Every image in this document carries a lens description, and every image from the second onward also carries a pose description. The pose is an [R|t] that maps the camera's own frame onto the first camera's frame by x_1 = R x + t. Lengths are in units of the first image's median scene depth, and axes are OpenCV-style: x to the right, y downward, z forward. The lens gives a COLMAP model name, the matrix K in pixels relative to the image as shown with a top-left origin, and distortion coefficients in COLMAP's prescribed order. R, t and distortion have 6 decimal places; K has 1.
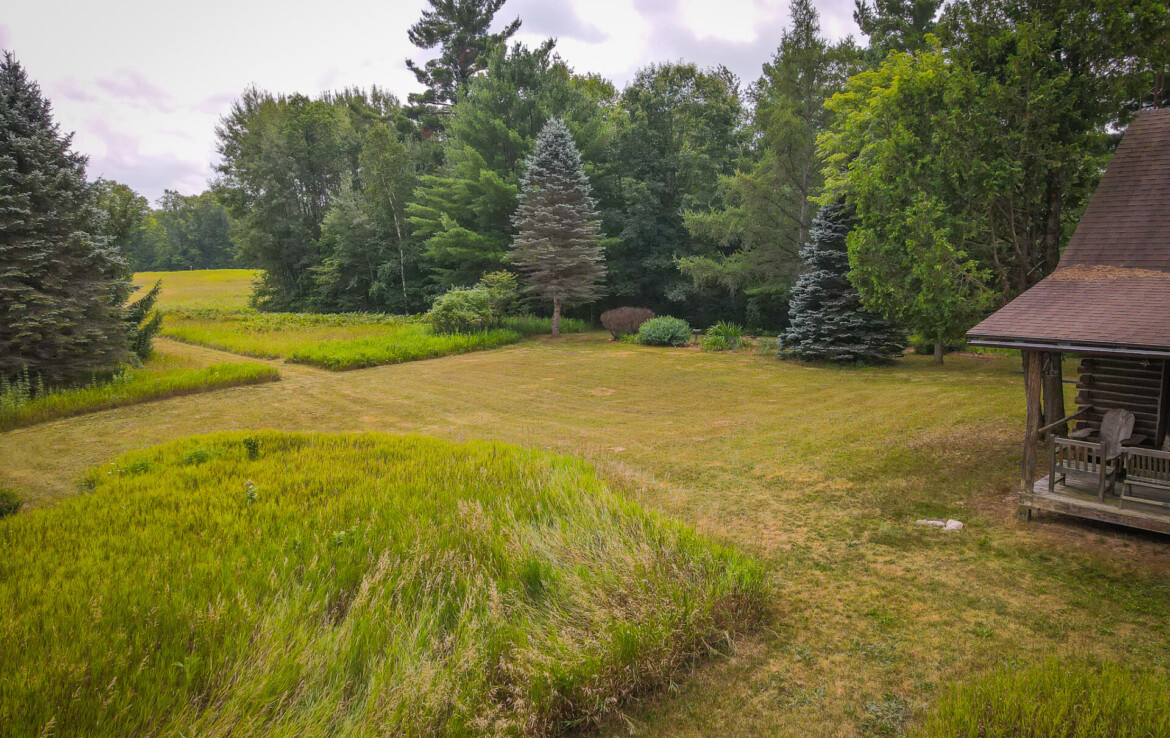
lens RADIAL K [[858.6, 0, 579.3], [0, 858.6, 373.9], [0, 0, 1]] dist [0.007823, 0.019827]
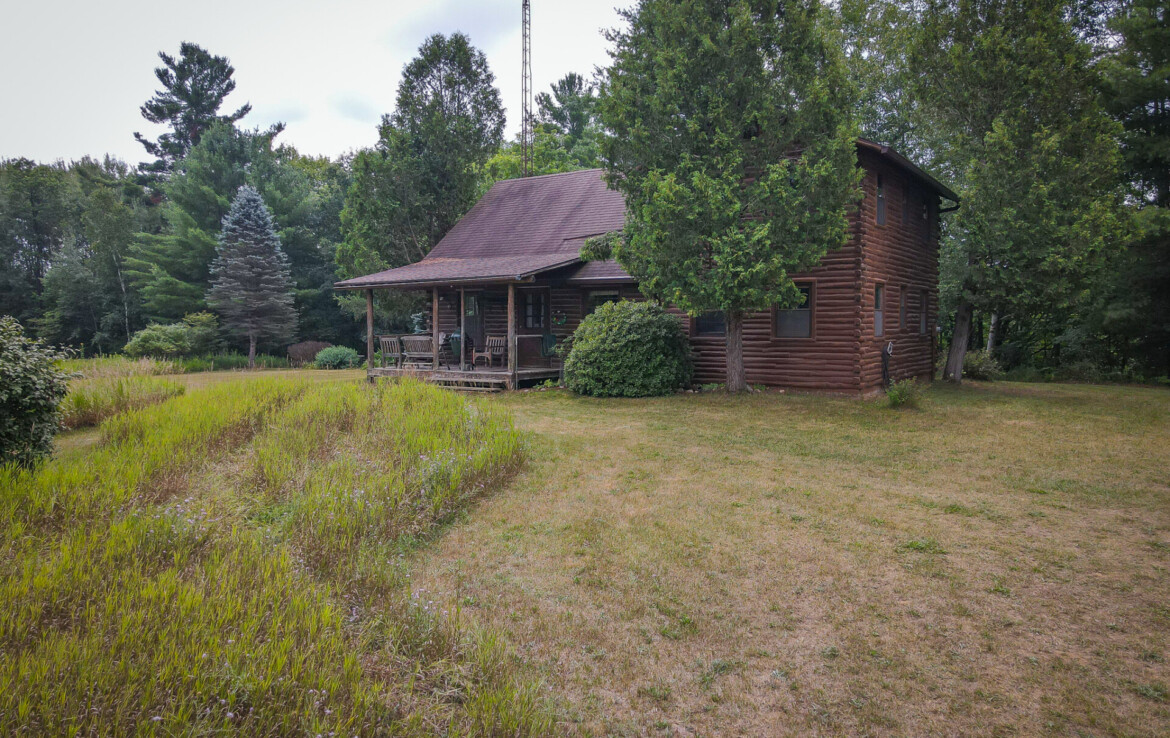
lens RADIAL K [[858.6, 0, 588.0], [0, 858.6, 374.8], [0, 0, 1]] dist [0.007823, 0.019827]
pose [[0.971381, -0.007166, 0.237420, 0.118347], [0.030036, 0.995227, -0.092852, 0.075271], [-0.235622, 0.097326, 0.966959, -0.206300]]
